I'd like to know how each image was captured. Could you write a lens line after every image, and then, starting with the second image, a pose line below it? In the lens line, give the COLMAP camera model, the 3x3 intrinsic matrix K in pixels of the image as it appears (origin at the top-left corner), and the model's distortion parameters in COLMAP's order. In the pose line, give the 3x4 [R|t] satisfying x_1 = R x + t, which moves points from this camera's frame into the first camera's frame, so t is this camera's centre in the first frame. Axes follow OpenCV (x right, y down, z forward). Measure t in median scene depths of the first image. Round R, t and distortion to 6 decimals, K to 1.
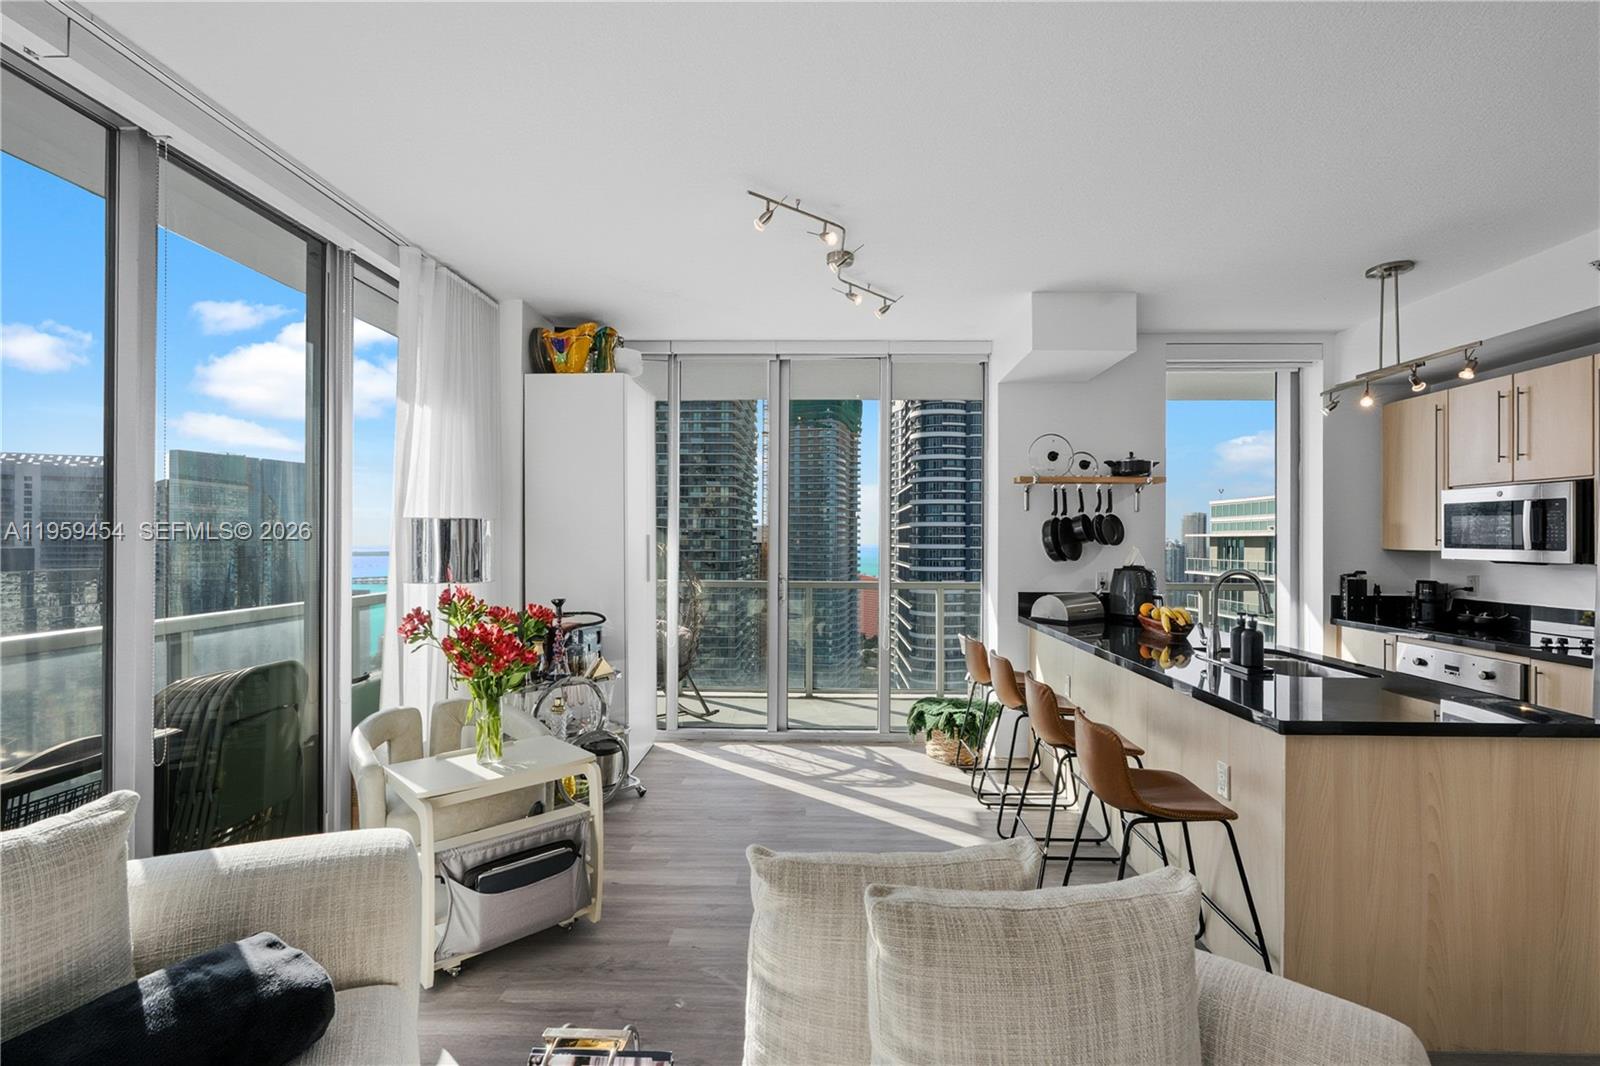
lens RADIAL K [[724.3, 0, 813.6], [0, 724.3, 537.2], [0, 0, 1]] dist [-0.006092, 0.001989]
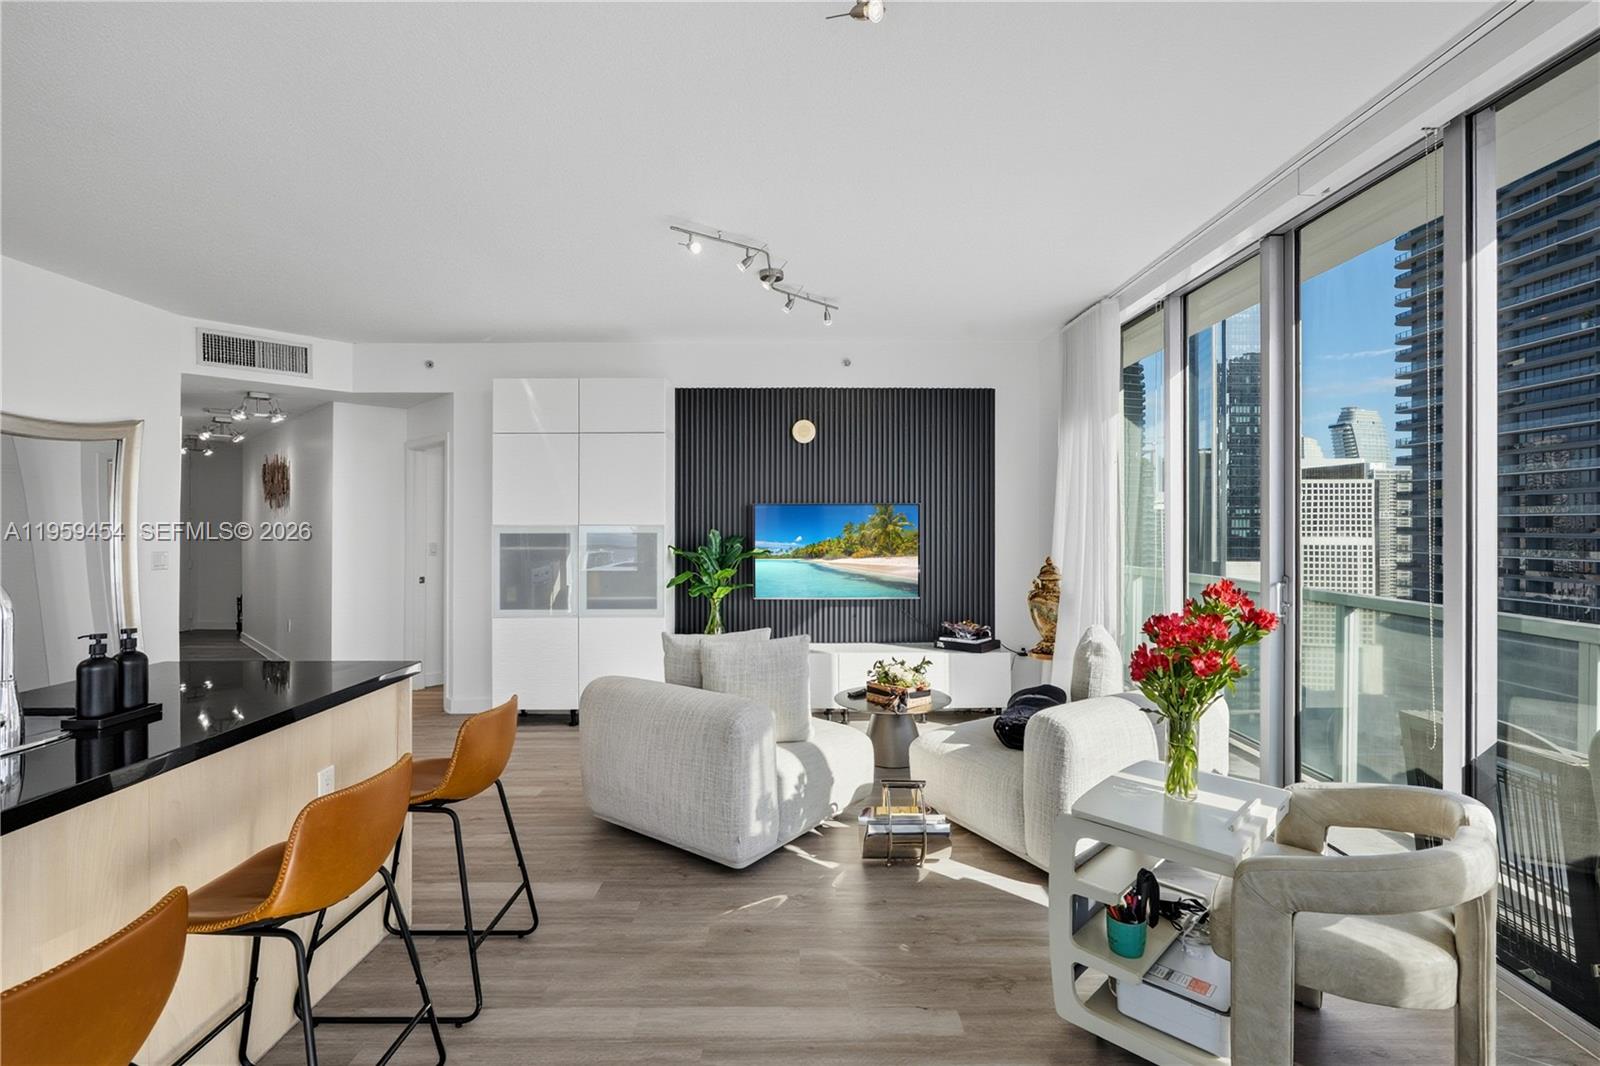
lens RADIAL K [[724.3, 0, 801.6], [0, 724.3, 518.6], [0, 0, 1]] dist [-0.006092, 0.001989]
pose [[-0.999881, -0.008402, -0.012951, -0.011071], [-0.008293, 0.999930, -0.008464, 0.000695], [0.013021, -0.008356, -0.999880, 1.012082]]
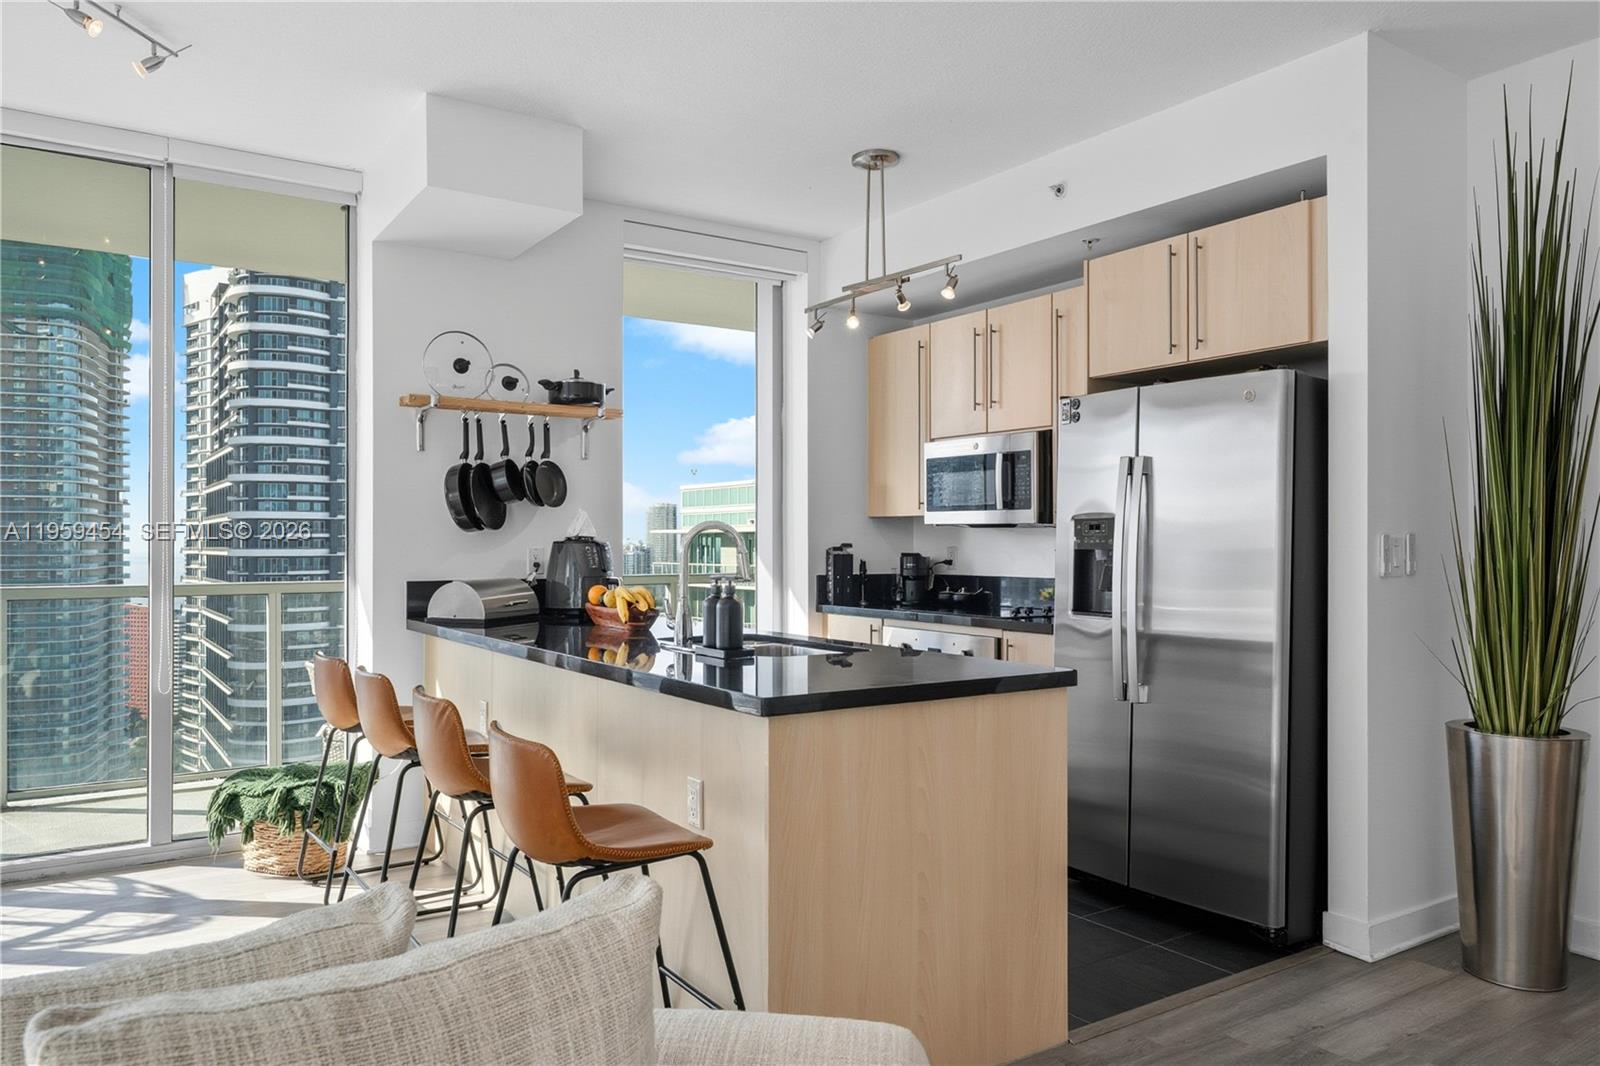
lens RADIAL K [[1108.0, 0, 799.3], [0, 1108.0, 534.9], [0, 0, 1]] dist [-0.002746, 0.015949]
pose [[0.820815, -0.000472, 0.571194, 0.016665], [0.001903, 0.999996, -0.001908, 0.040562], [-0.571191, 0.002654, 0.820813, 0.026648]]
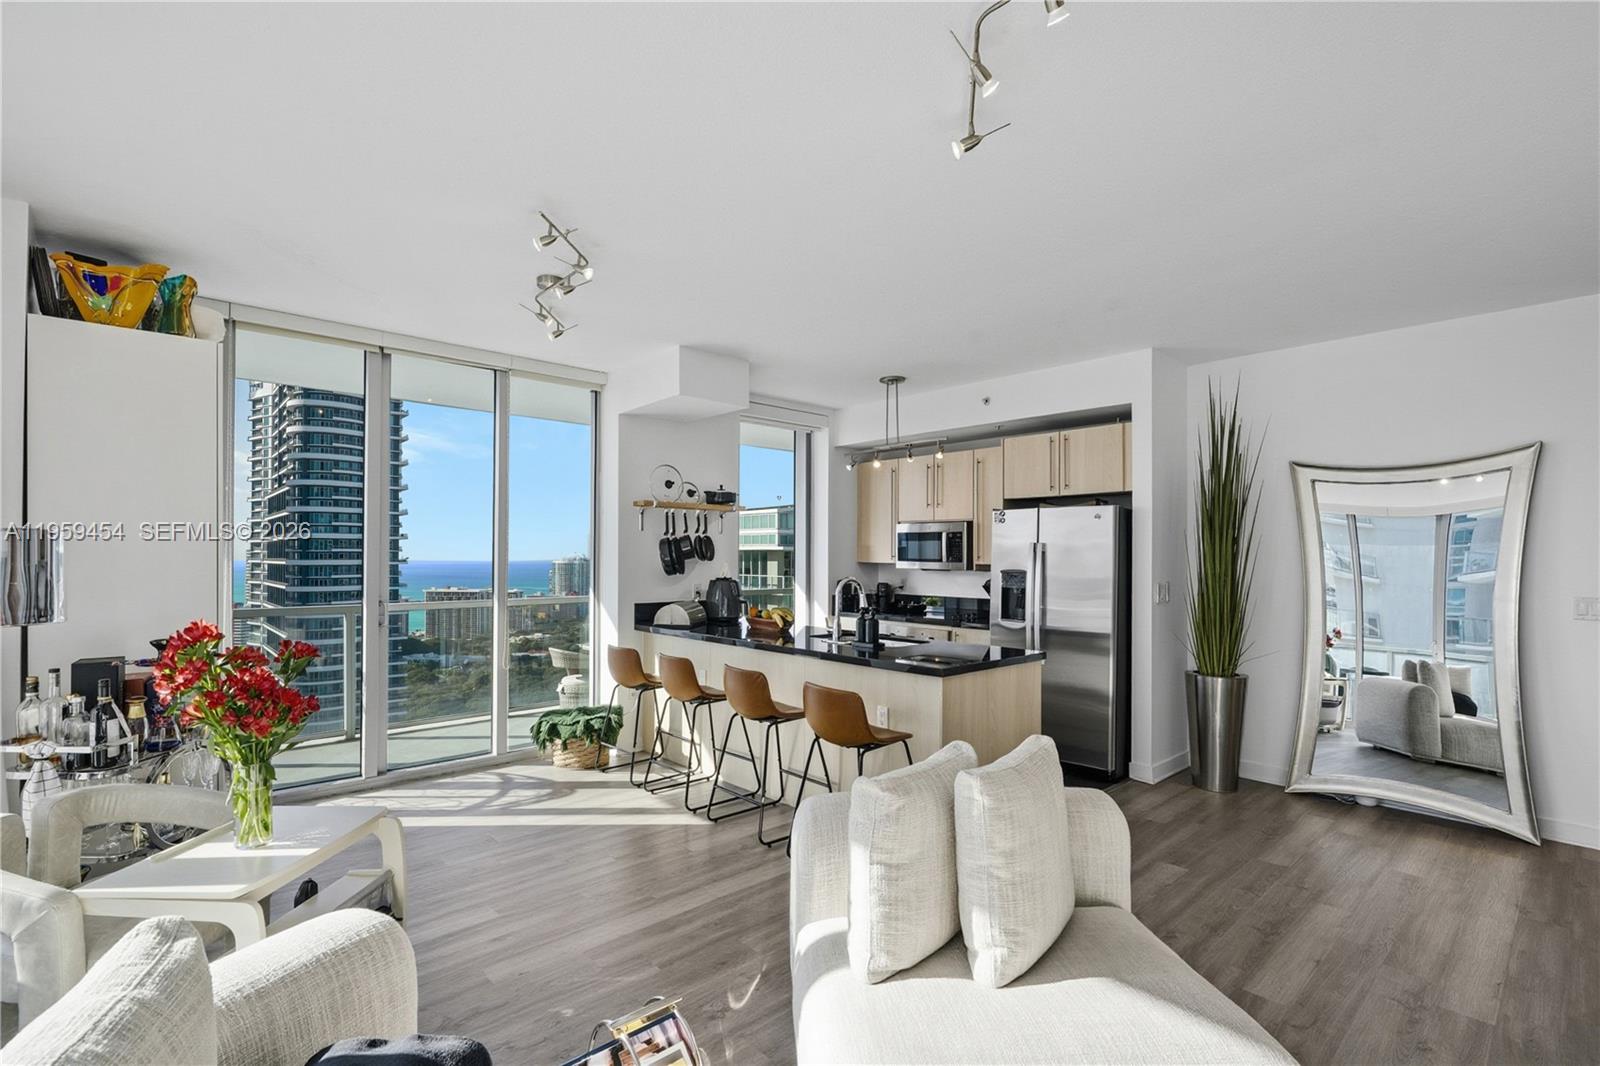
lens RADIAL K [[724.3, 0, 801.9], [0, 724.3, 548.9], [0, 0, 1]] dist [-0.006092, 0.001989]
pose [[0.726026, 0.004463, 0.687653, -0.315366], [-0.001899, 0.999988, -0.004486, -0.003999], [-0.687665, 0.001951, 0.726026, 0.013475]]
